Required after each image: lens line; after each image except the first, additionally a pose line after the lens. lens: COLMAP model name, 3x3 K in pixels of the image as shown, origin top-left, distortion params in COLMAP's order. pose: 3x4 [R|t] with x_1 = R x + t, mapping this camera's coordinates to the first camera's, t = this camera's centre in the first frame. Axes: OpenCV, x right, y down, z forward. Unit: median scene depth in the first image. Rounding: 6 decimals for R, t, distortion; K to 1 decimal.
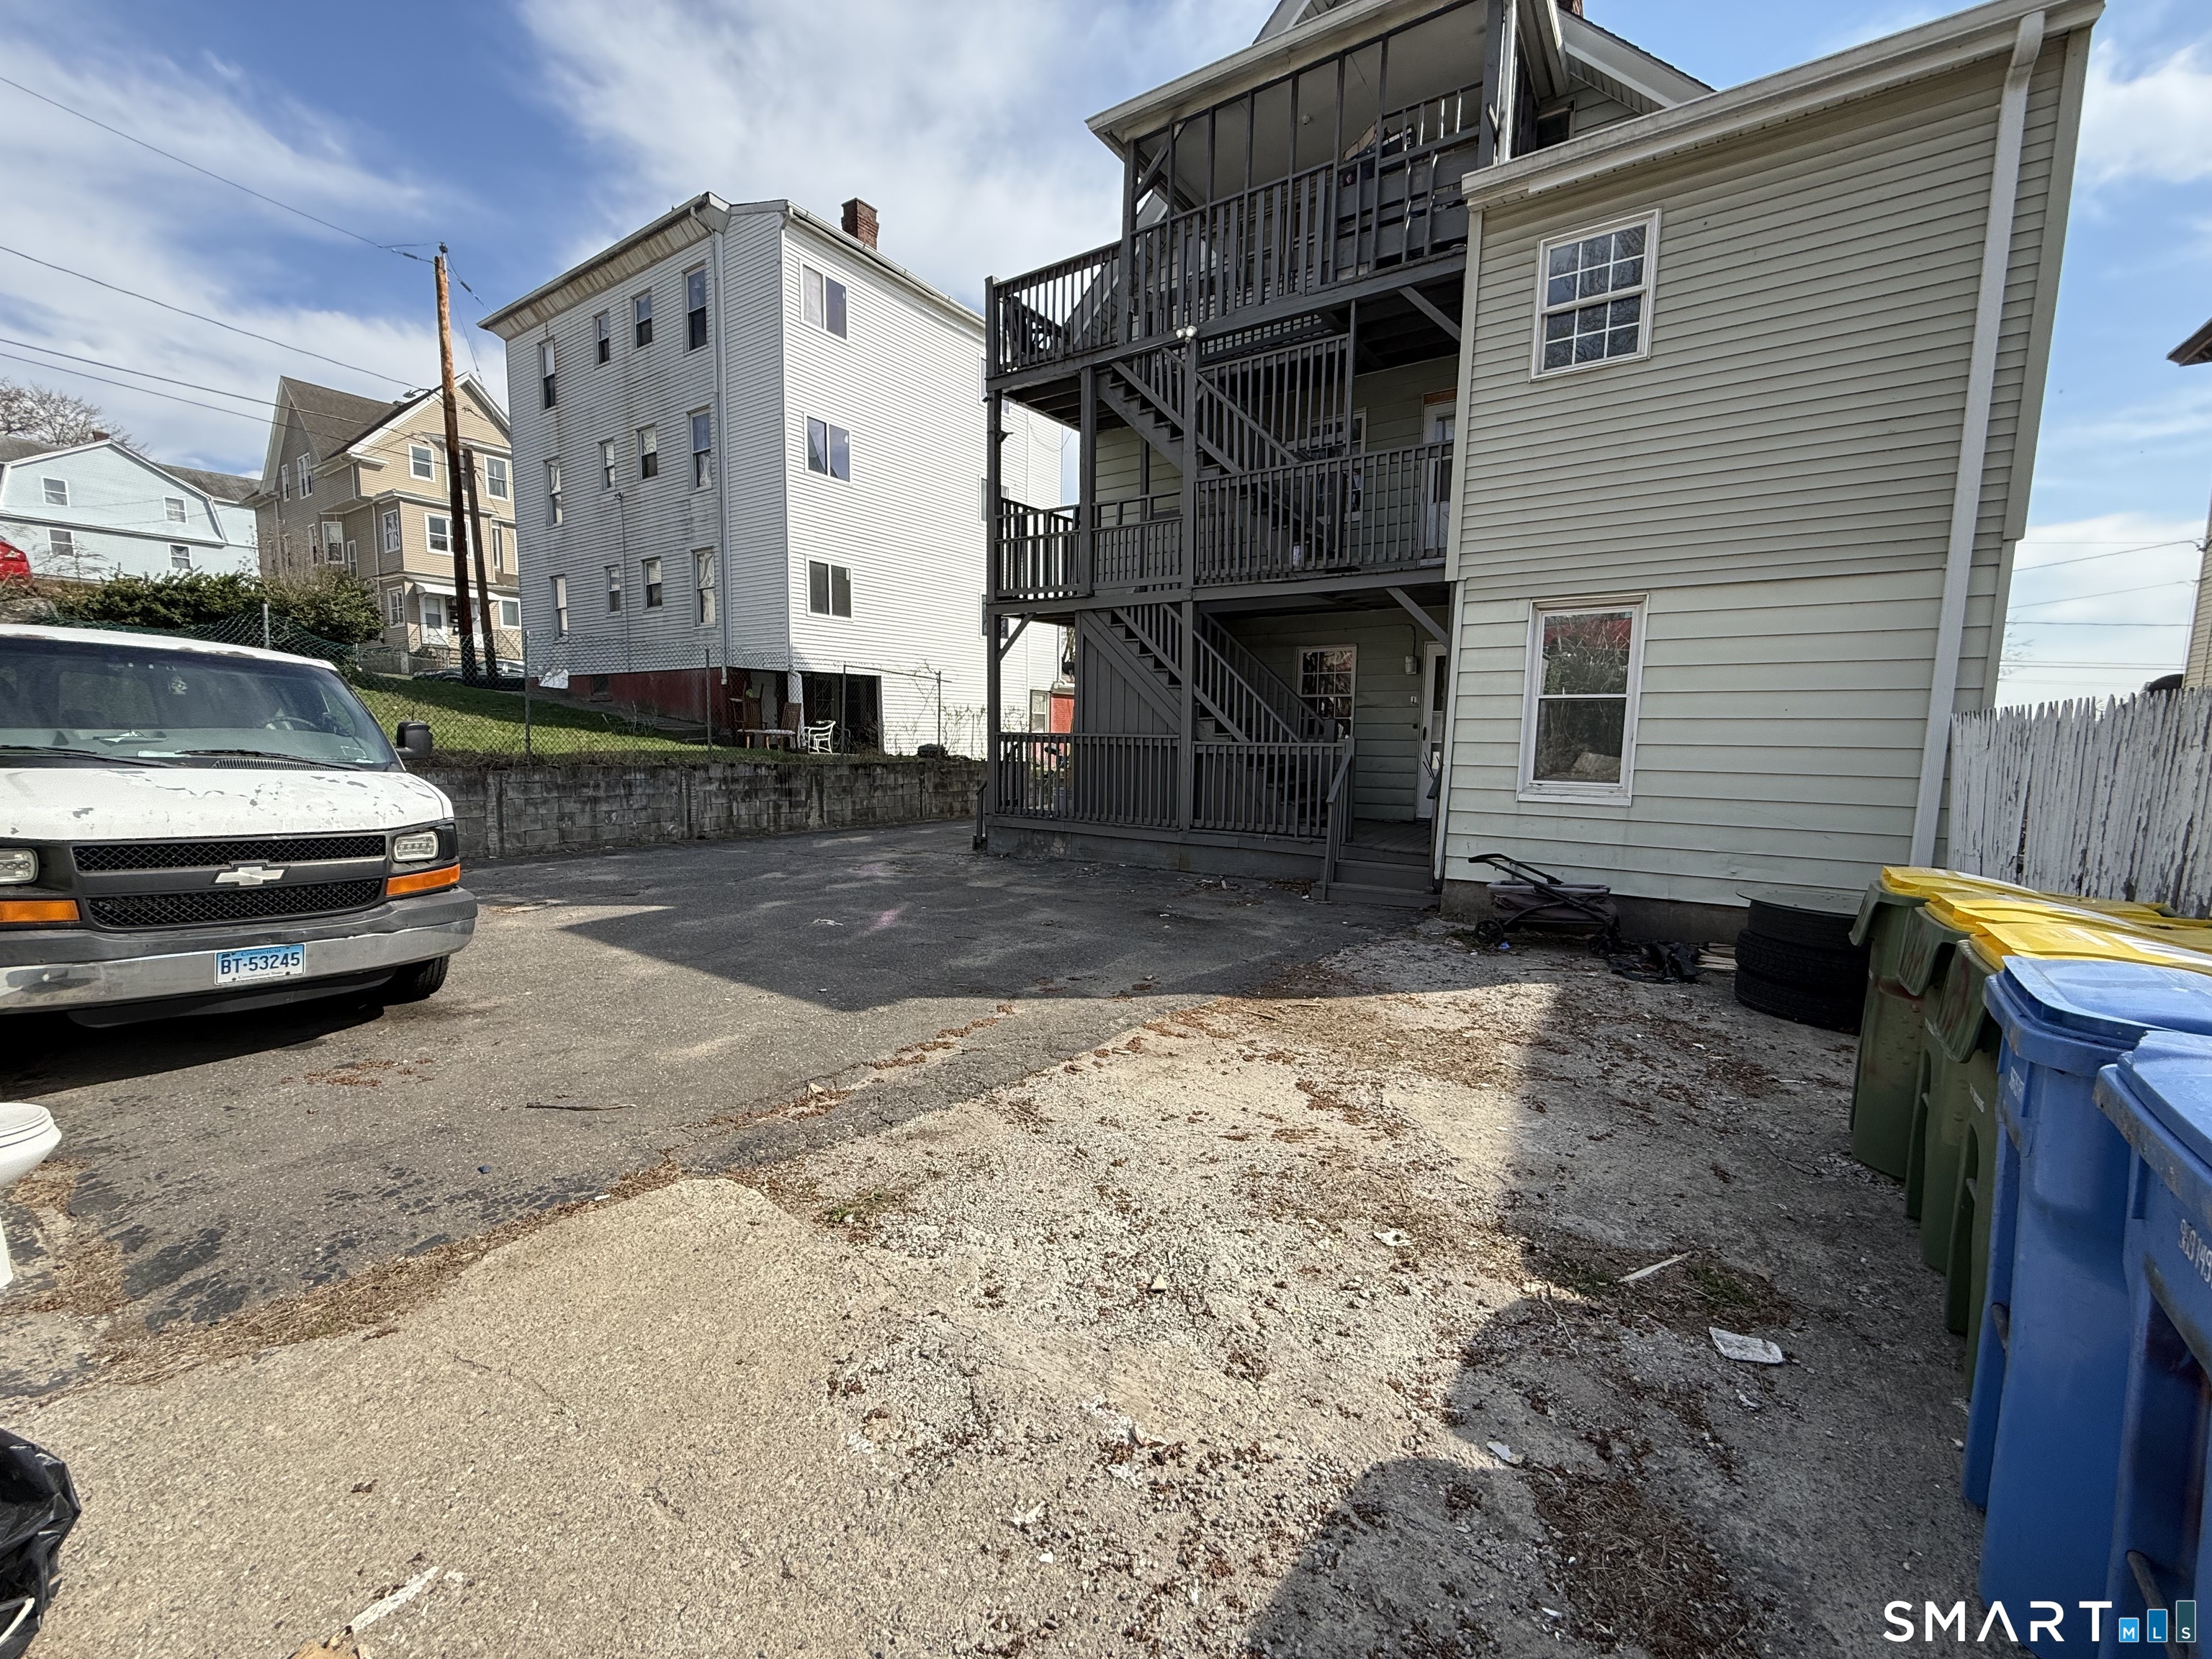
lens RADIAL K [[881.9, 0, 1103.2], [0, 881.9, 833.6], [0, 0, 1]] dist [-0.000886, -0.000050]
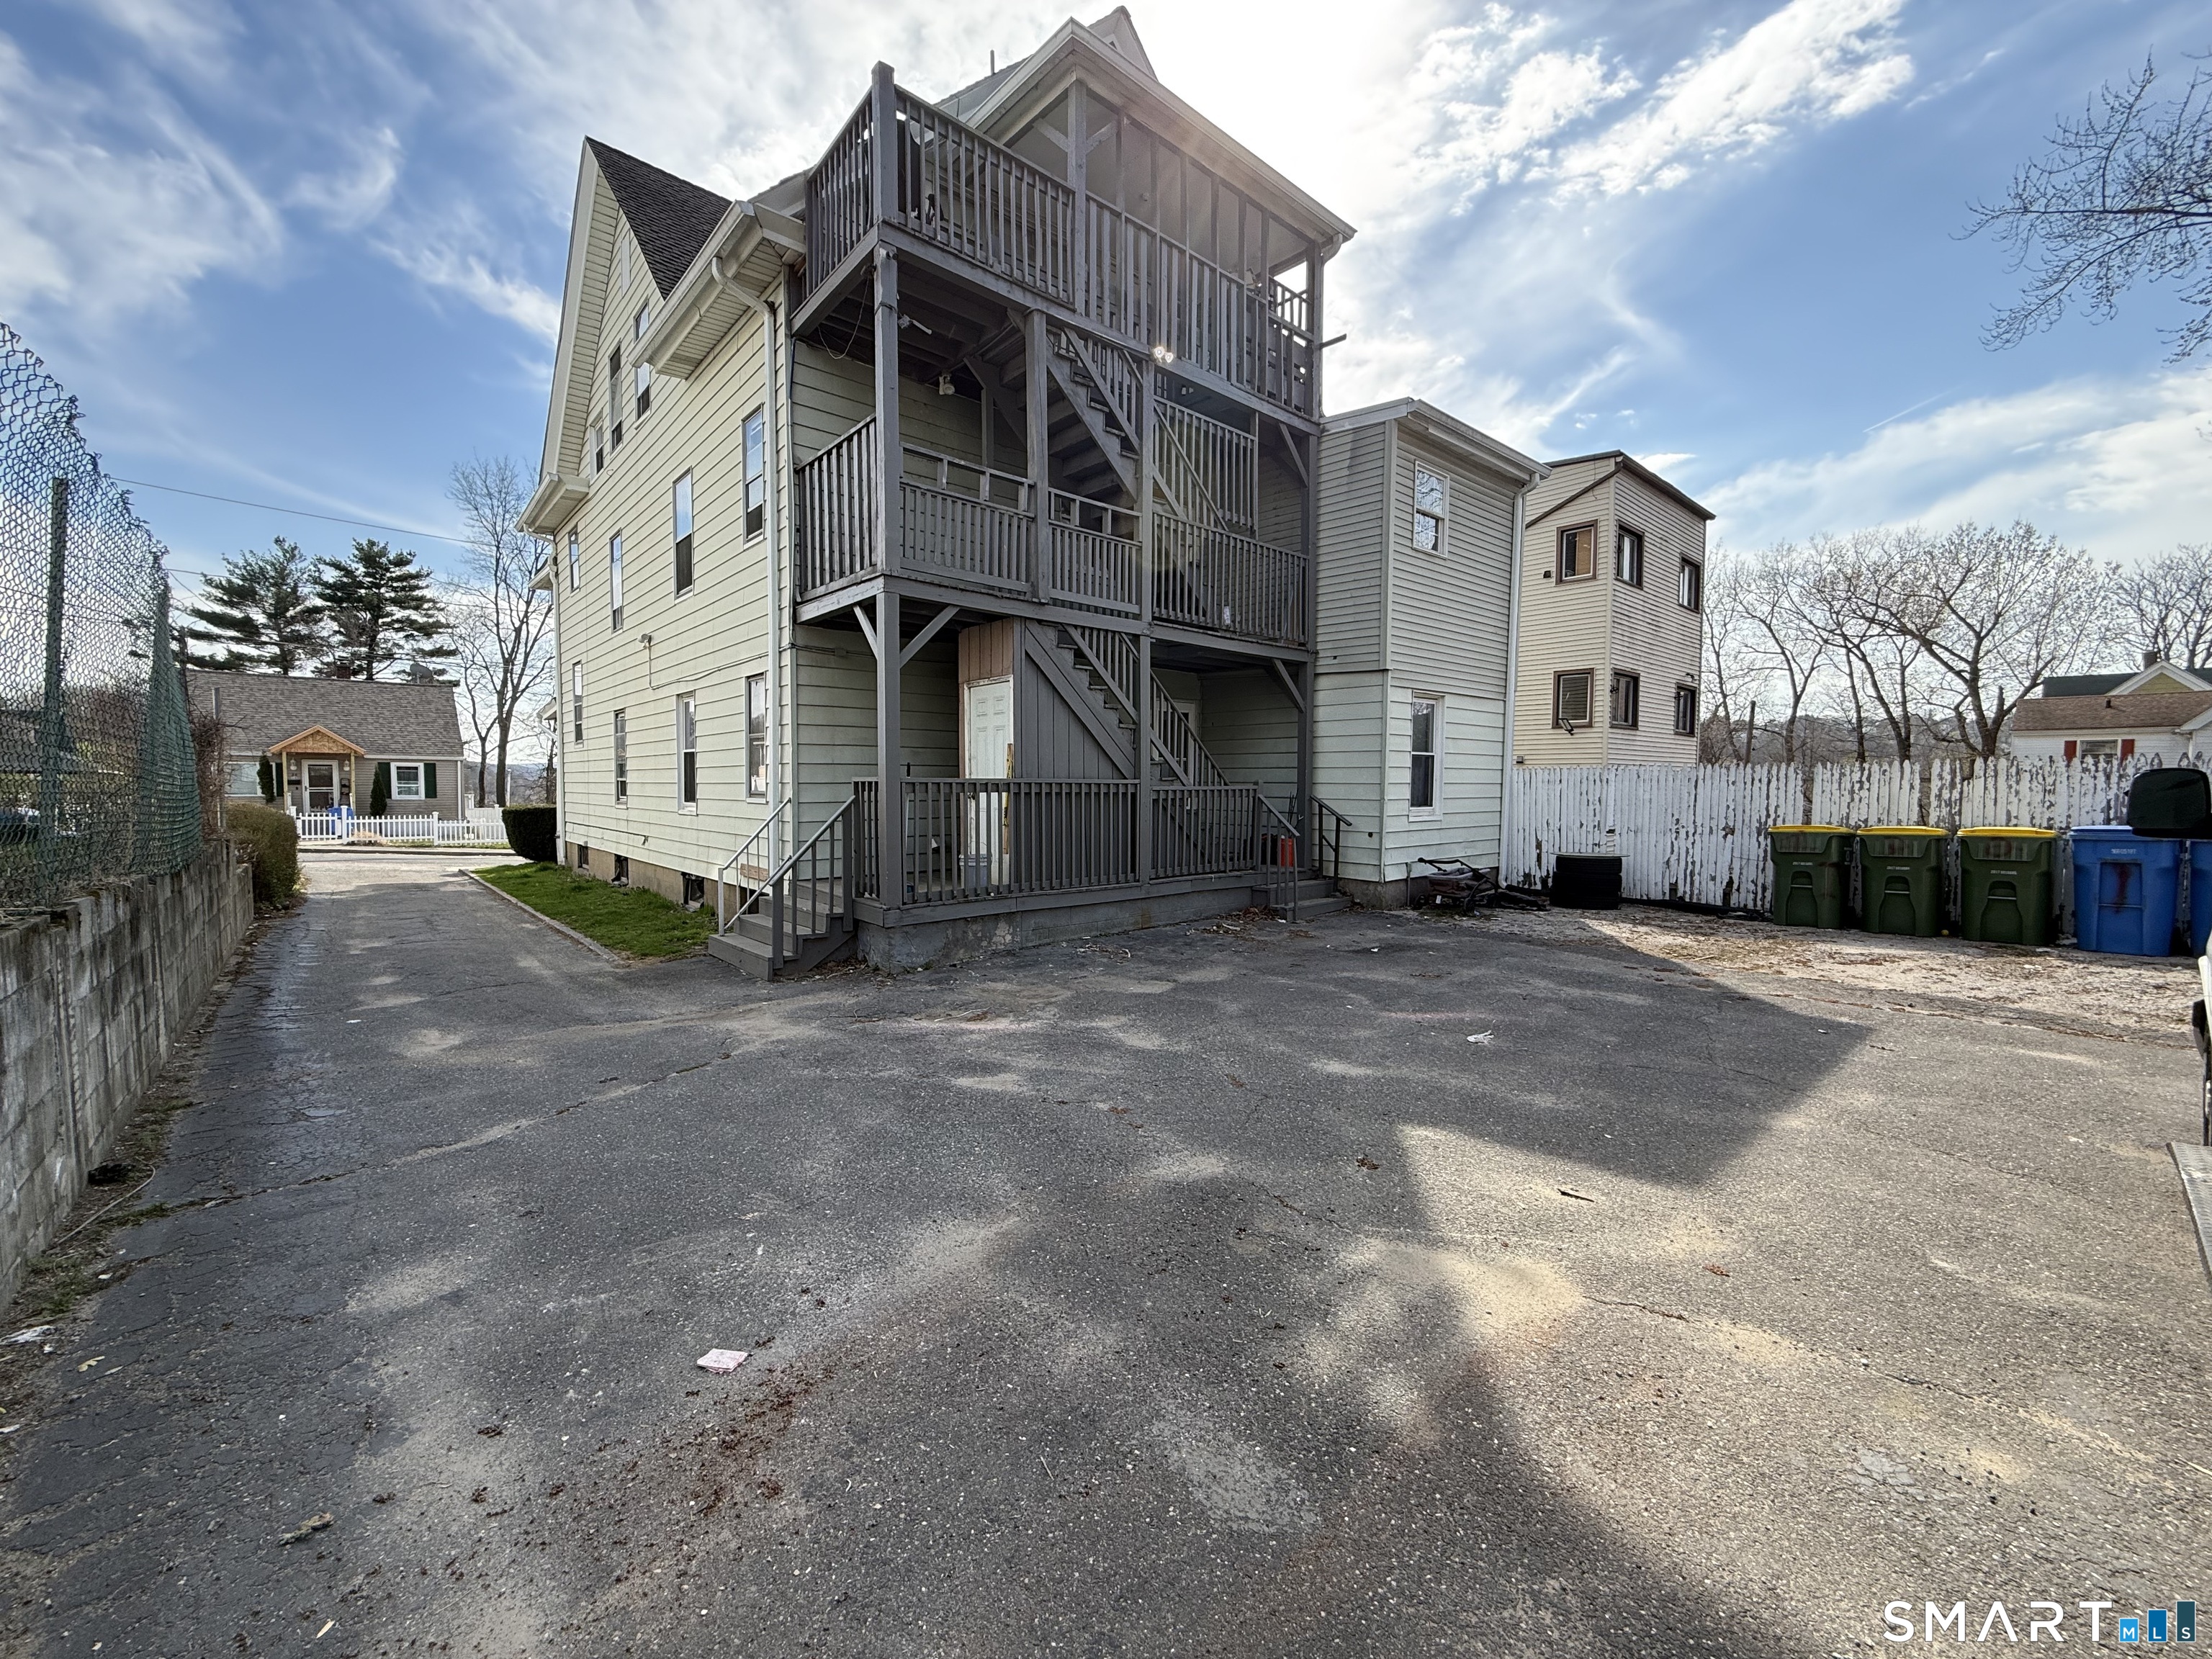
lens RADIAL K [[881.9, 0, 1103.9], [0, 881.9, 830.3], [0, 0, 1]] dist [-0.000886, -0.000050]
pose [[0.264066, -0.069461, 0.962000, -0.789704], [0.105396, 0.993509, 0.042805, -0.101602], [-0.958729, 0.090088, 0.269673, 0.781720]]
